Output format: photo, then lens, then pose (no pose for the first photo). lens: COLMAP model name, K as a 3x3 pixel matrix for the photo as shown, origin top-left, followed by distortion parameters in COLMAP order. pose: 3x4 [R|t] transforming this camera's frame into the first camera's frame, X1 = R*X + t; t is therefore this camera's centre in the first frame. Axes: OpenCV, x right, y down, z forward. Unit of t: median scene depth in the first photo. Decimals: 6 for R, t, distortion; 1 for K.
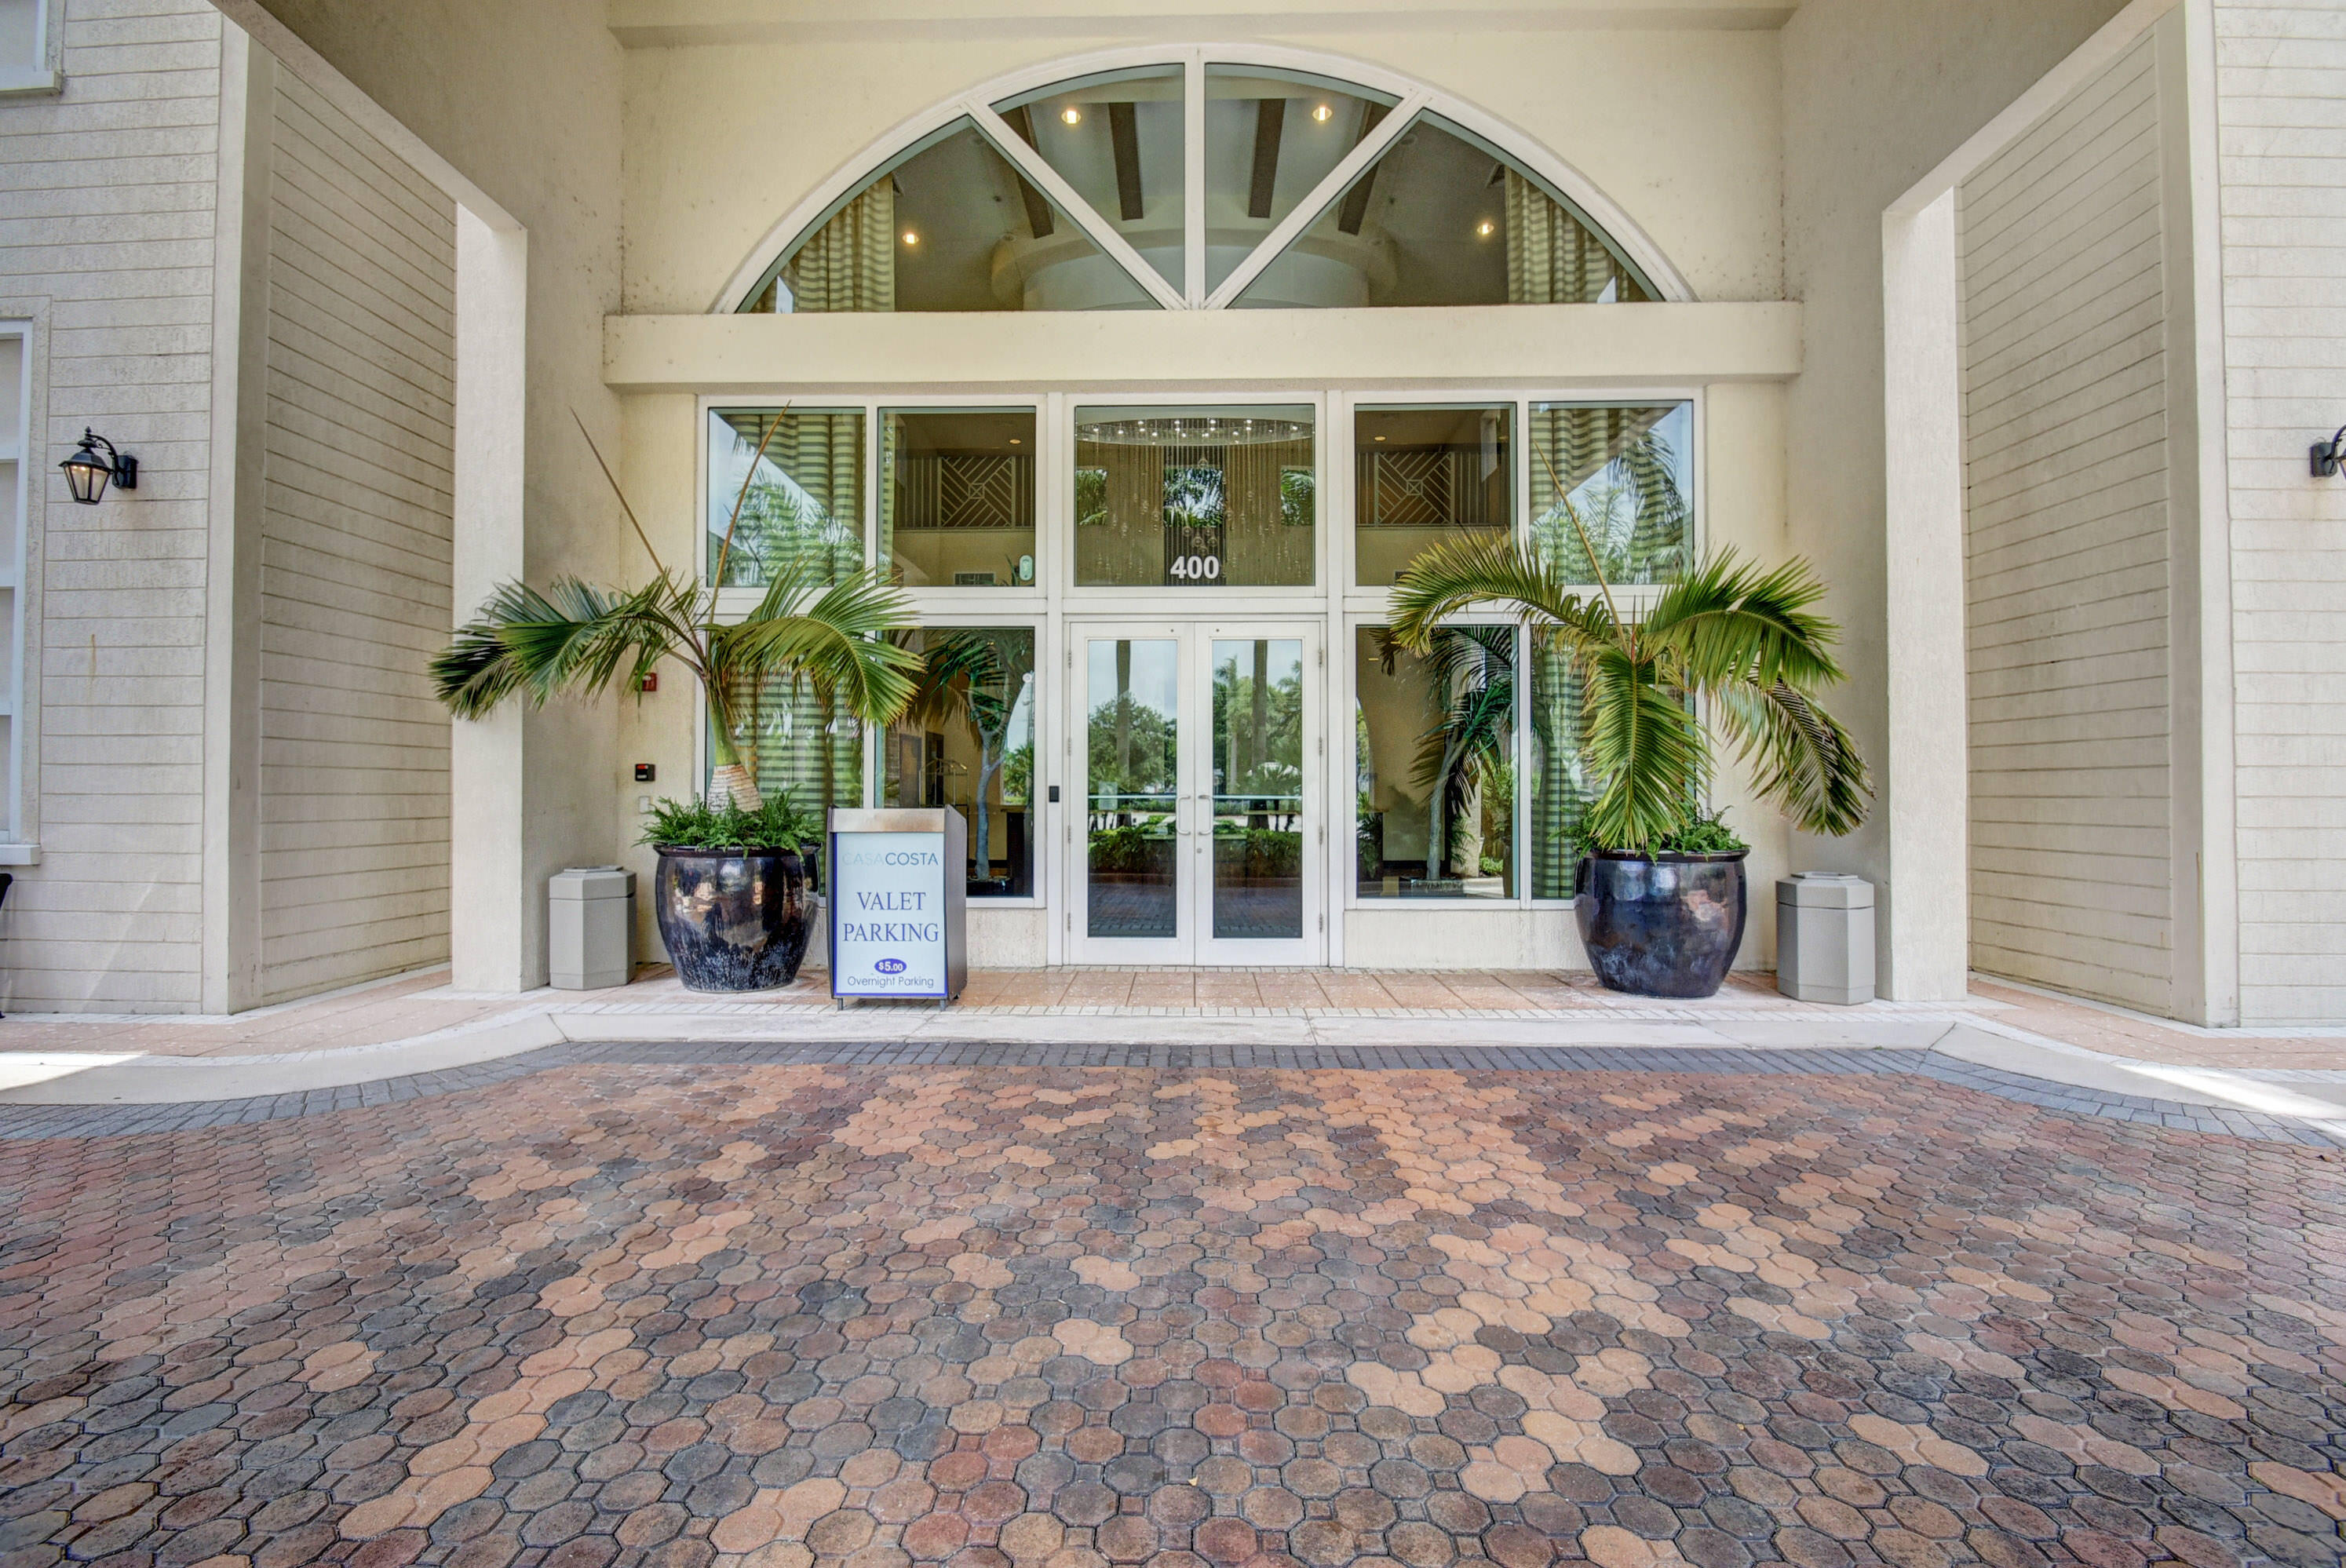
lens RADIAL K [[1036.4, 0, 1165.3], [0, 1036.4, 780.1], [0, 0, 1]] dist [0.022813, -0.022009]
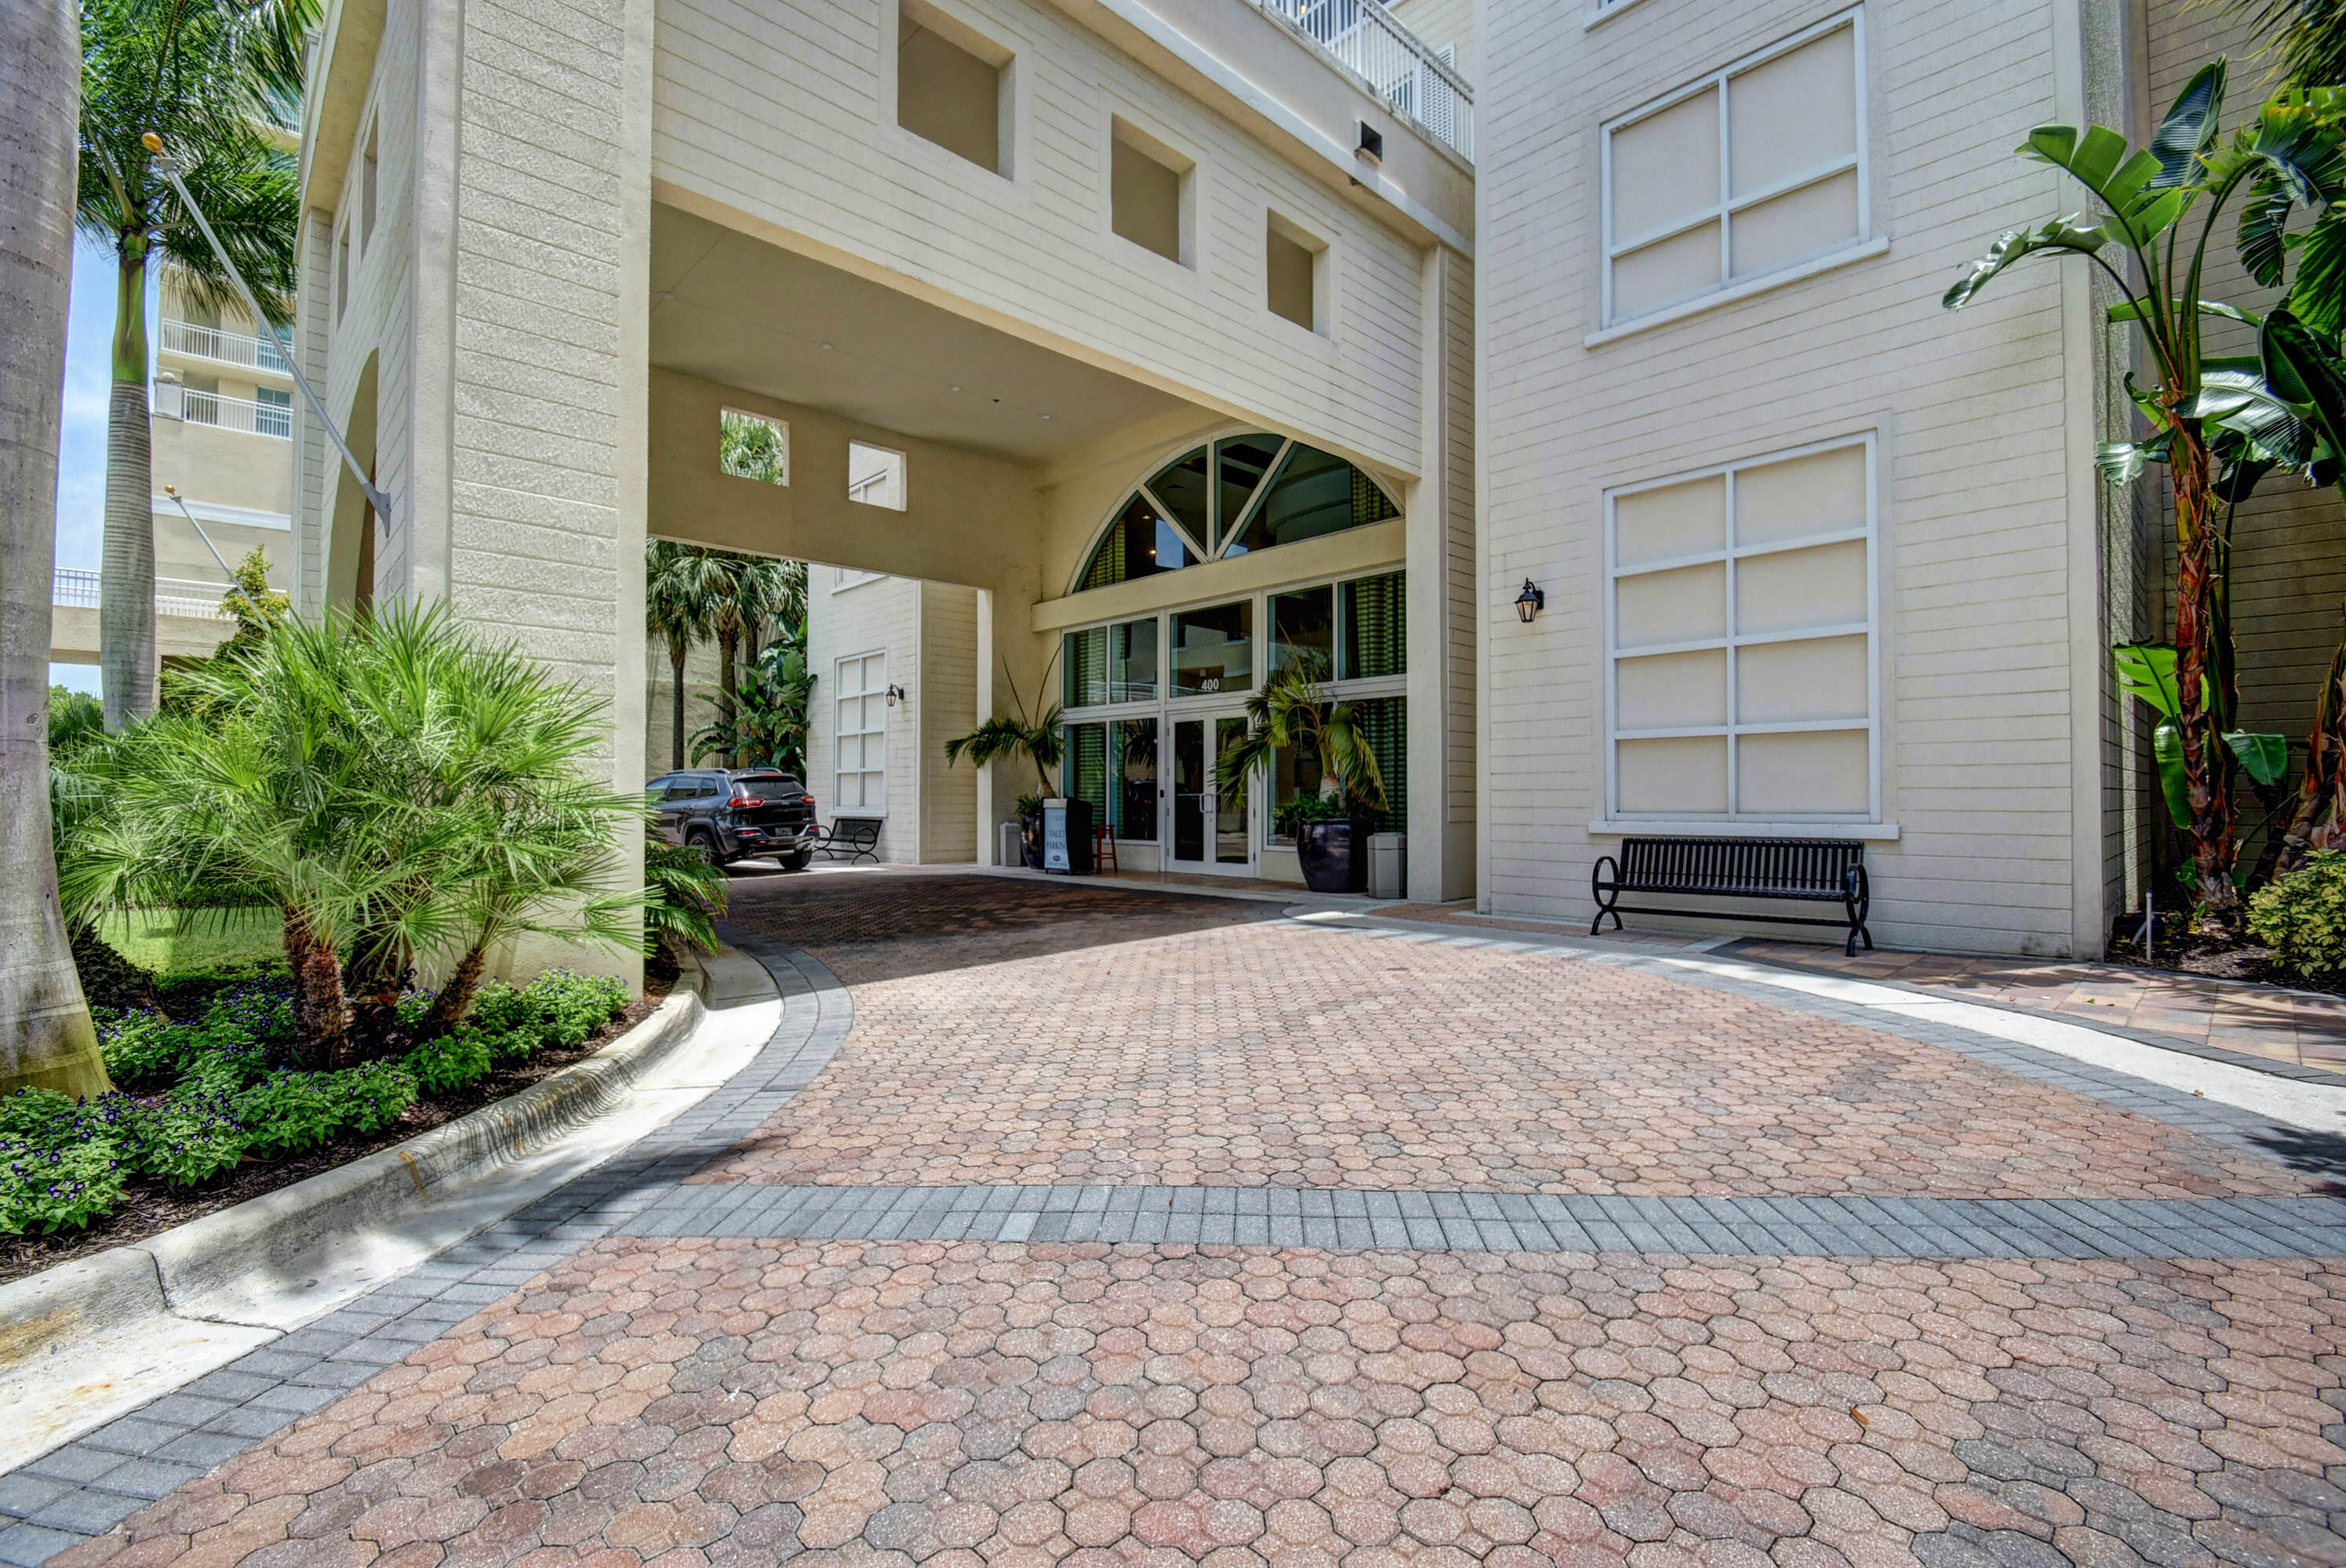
lens RADIAL K [[1036.4, 0, 1165.3], [0, 1036.4, 780.1], [0, 0, 1]] dist [0.022813, -0.022009]
pose [[0.697236, -0.017002, -0.716640, 1.480327], [0.005578, 0.999817, -0.018294, 0.024605], [0.716820, 0.008758, 0.697203, -0.518407]]
